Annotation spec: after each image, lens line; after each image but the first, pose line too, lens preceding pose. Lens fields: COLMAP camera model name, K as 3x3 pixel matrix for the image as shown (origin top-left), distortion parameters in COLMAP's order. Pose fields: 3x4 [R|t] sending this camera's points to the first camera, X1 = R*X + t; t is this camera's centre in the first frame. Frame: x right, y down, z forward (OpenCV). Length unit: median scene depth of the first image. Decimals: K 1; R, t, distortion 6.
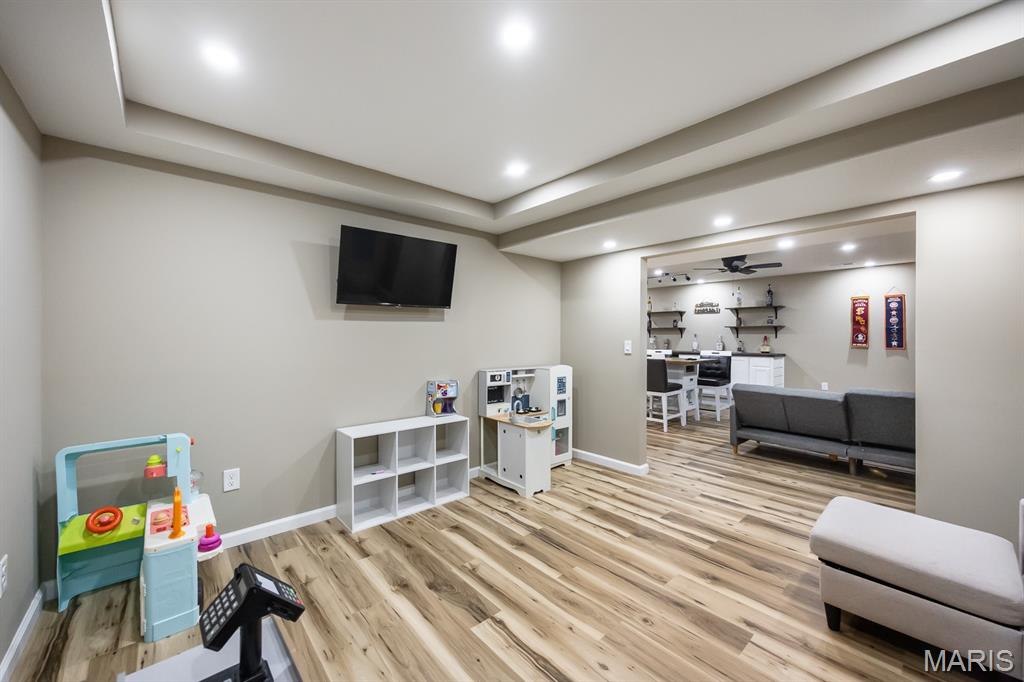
lens RADIAL K [[406.3, 0, 504.0], [0, 406.3, 340.3], [0, 0, 1]] dist [-0.001040, 0.000311]
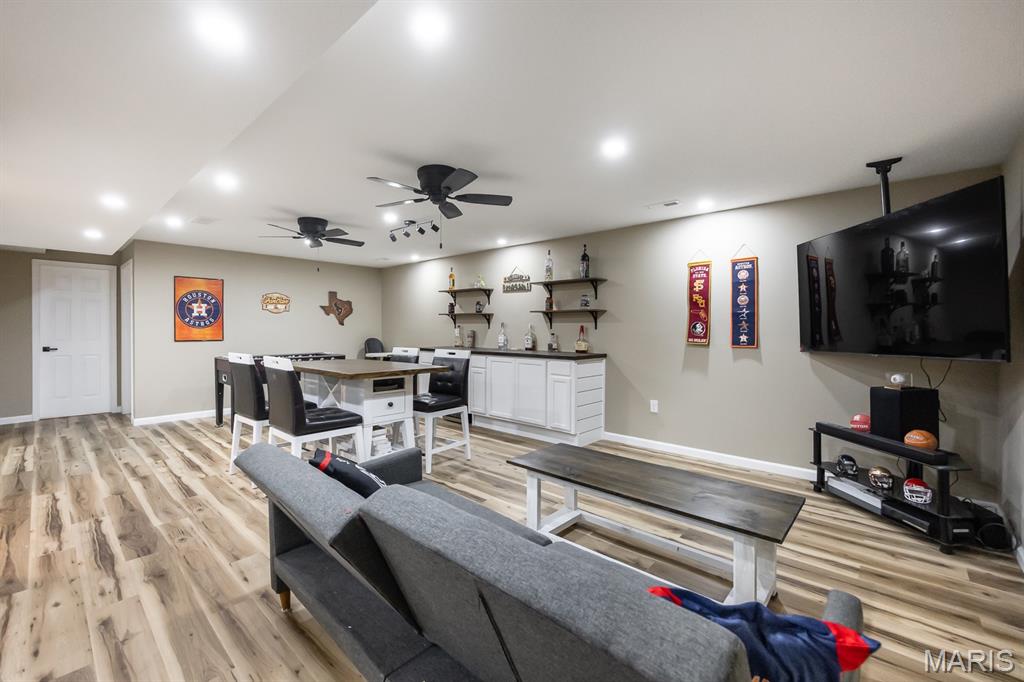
lens RADIAL K [[421.1, 0, 511.0], [0, 421.1, 338.7], [0, 0, 1]] dist [-0.004655, -0.000242]
pose [[0.990732, 0.009555, 0.135495, 0.451491], [-0.010847, 0.999902, 0.008805, 0.005614], [-0.135398, -0.010193, 0.990739, 0.359232]]
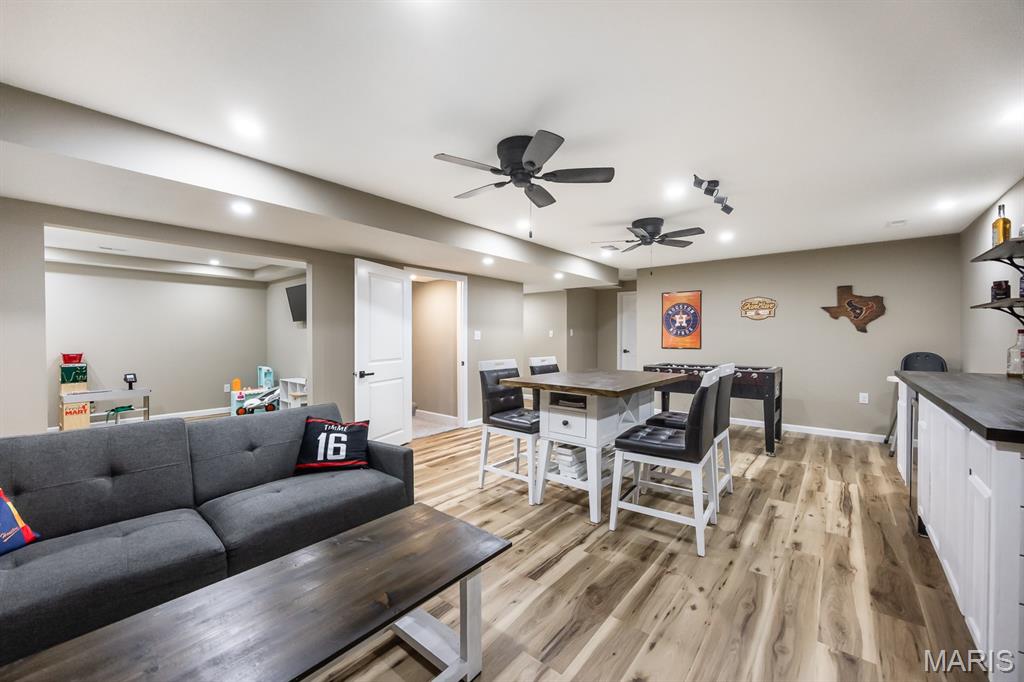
lens RADIAL K [[406.3, 0, 505.5], [0, 406.3, 340.3], [0, 0, 1]] dist [-0.001040, 0.000311]
pose [[0.169295, 0.018617, -0.985390, 0.765181], [-0.012165, 0.999785, 0.016799, -0.003294], [0.985490, 0.009144, 0.169485, 0.711740]]
